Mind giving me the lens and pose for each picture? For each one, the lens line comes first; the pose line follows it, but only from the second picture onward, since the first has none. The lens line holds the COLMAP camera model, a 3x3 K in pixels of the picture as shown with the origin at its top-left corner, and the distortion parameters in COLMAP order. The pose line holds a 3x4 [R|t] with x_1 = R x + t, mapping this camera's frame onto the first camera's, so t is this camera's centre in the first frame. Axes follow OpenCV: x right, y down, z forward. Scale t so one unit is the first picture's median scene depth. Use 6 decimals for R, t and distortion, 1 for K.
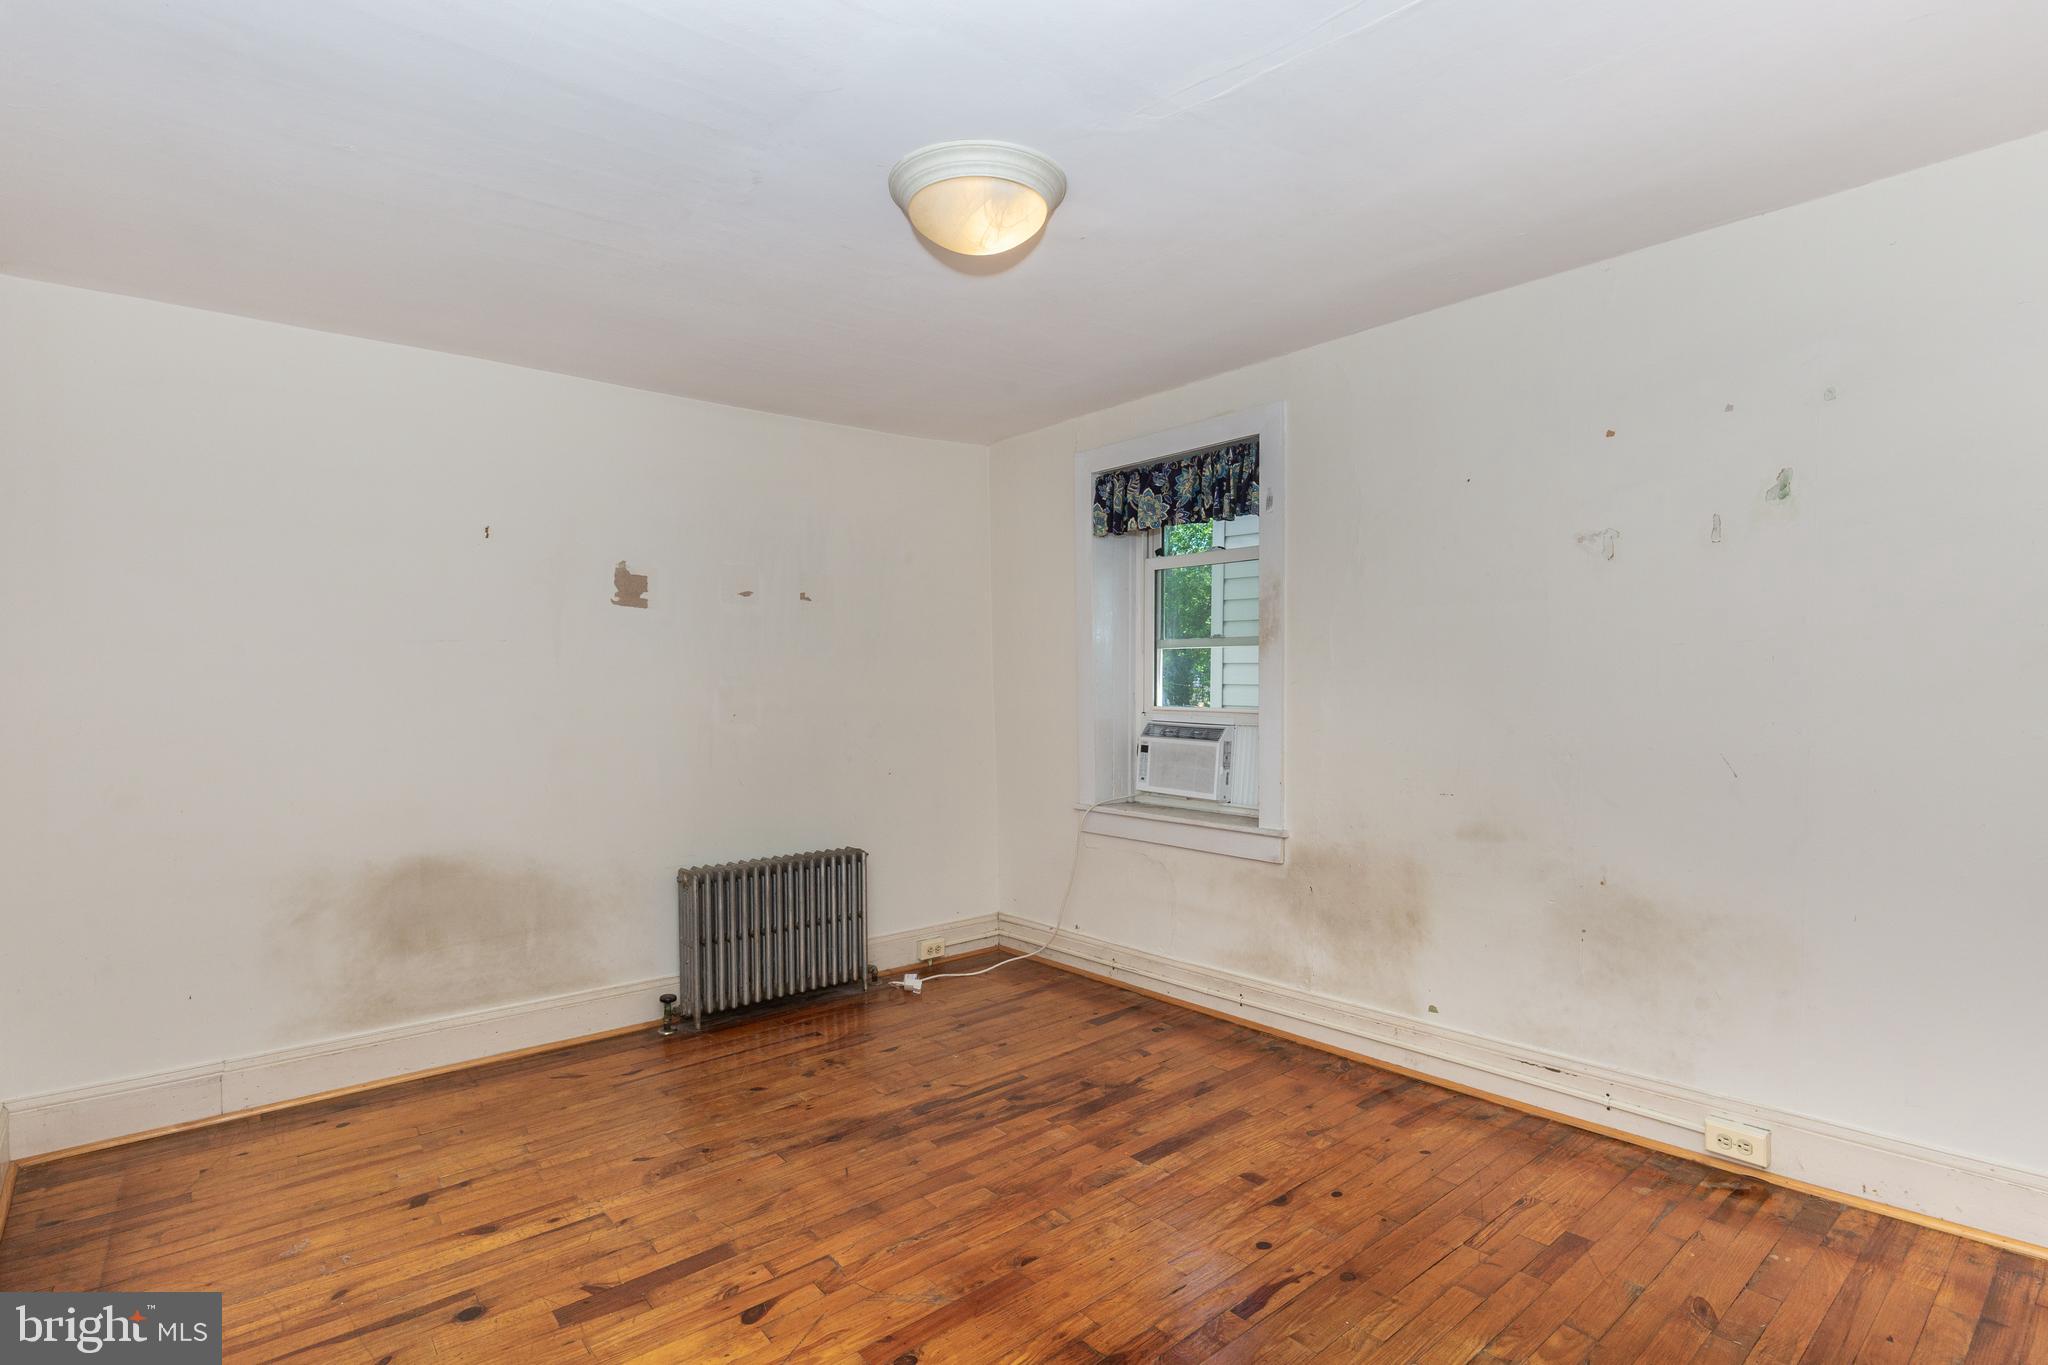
lens RADIAL K [[960.8, 0, 1013.0], [0, 960.8, 685.3], [0, 0, 1]] dist [0.002365, 0.000333]
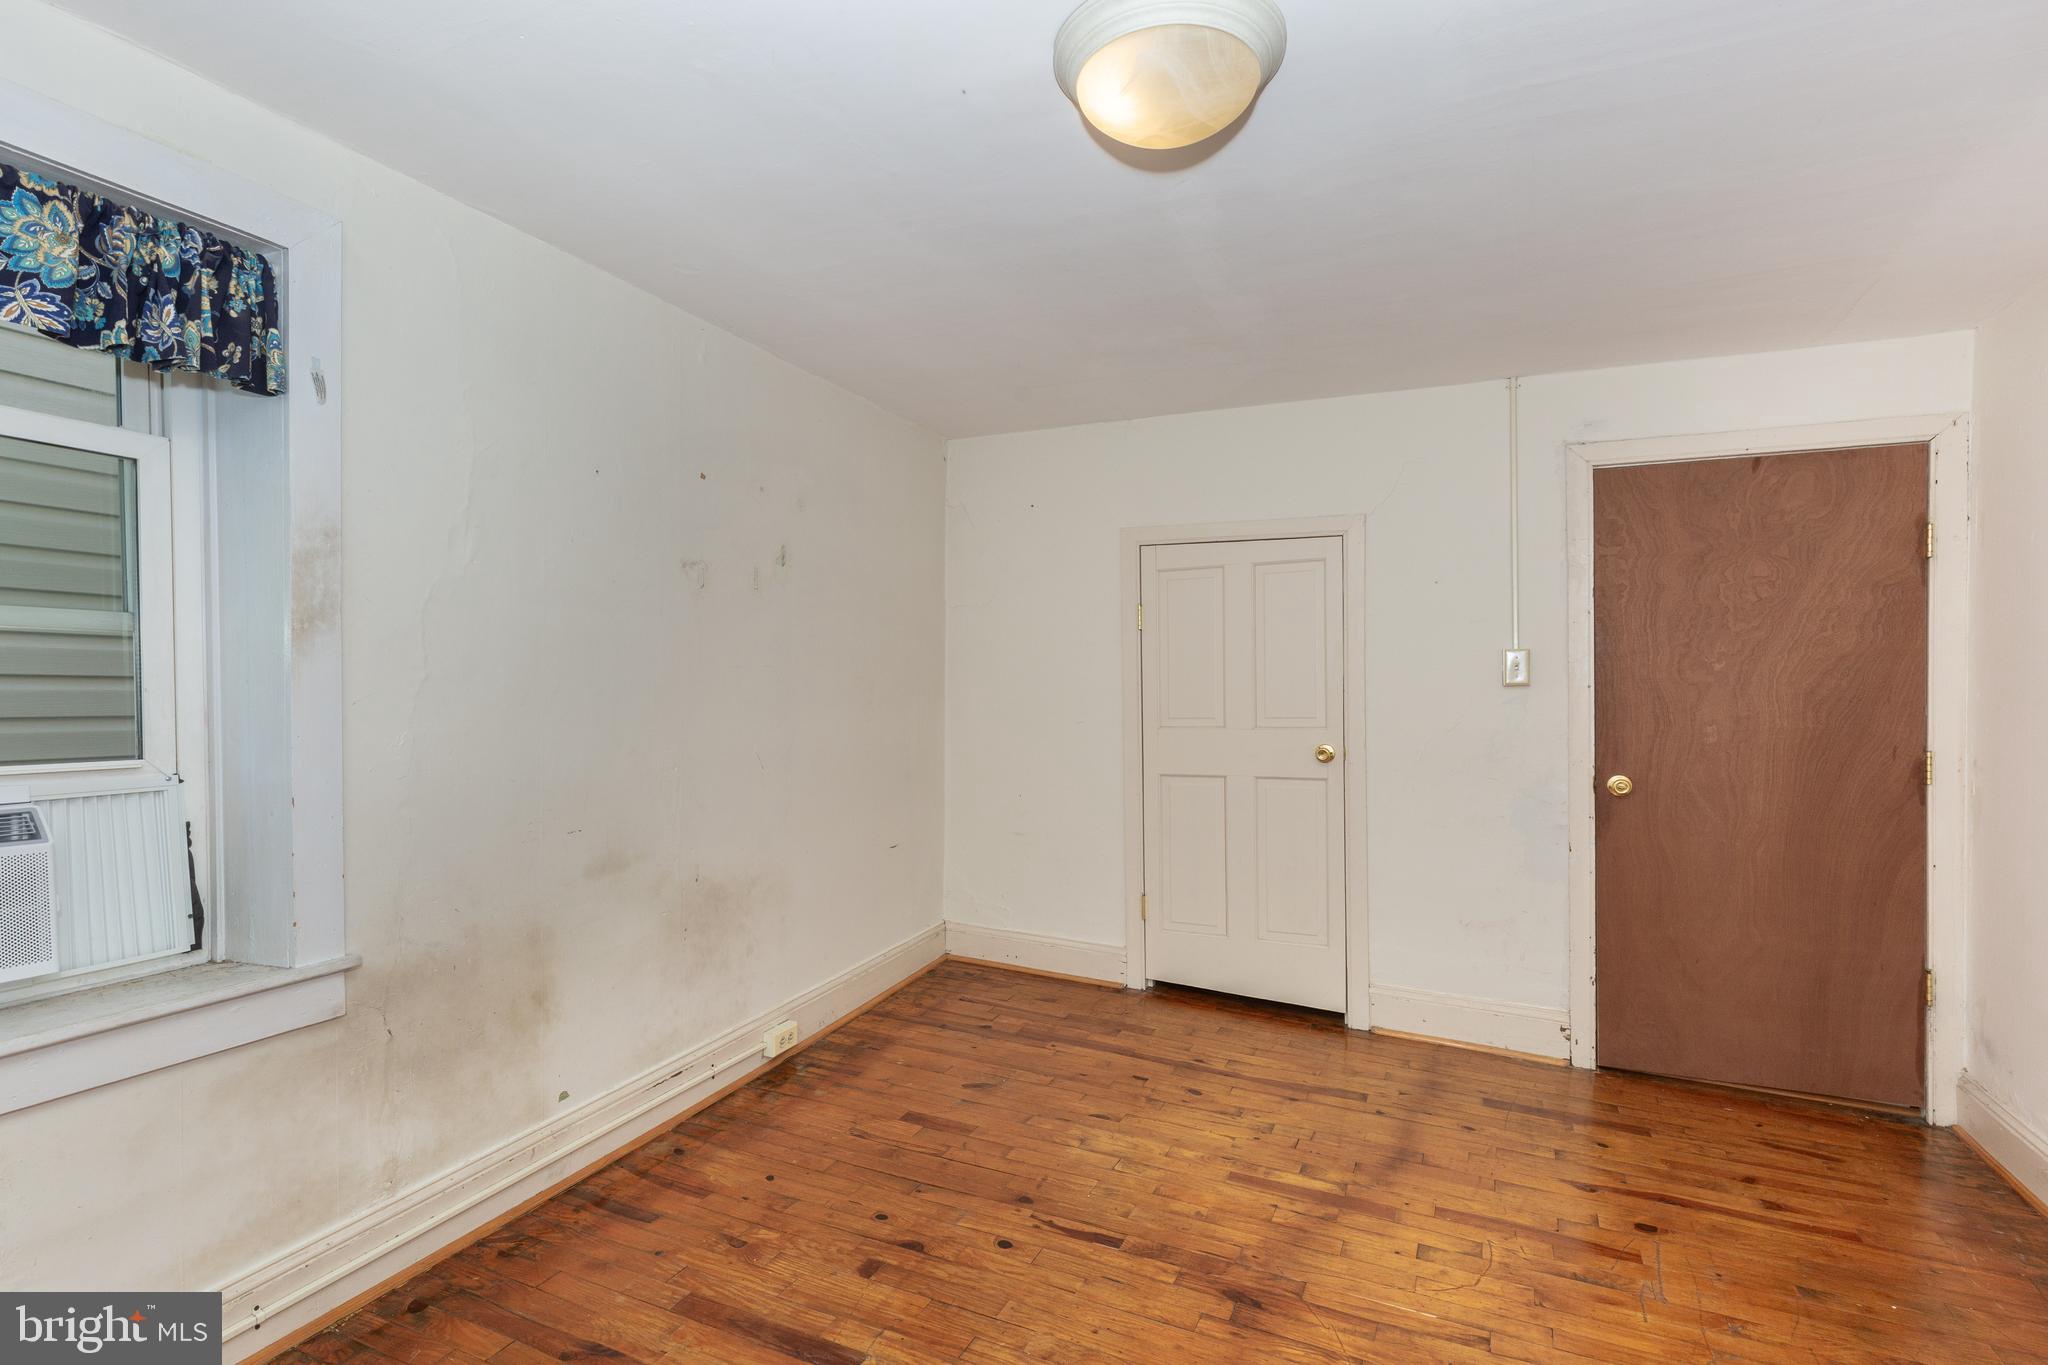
lens RADIAL K [[960.8, 0, 1013.0], [0, 960.8, 685.3], [0, 0, 1]] dist [0.002365, 0.000333]
pose [[-0.413939, 0.010354, 0.910246, -0.518259], [0.012366, 0.999907, -0.005750, -0.006072], [-0.910221, 0.008876, -0.414029, 1.071834]]
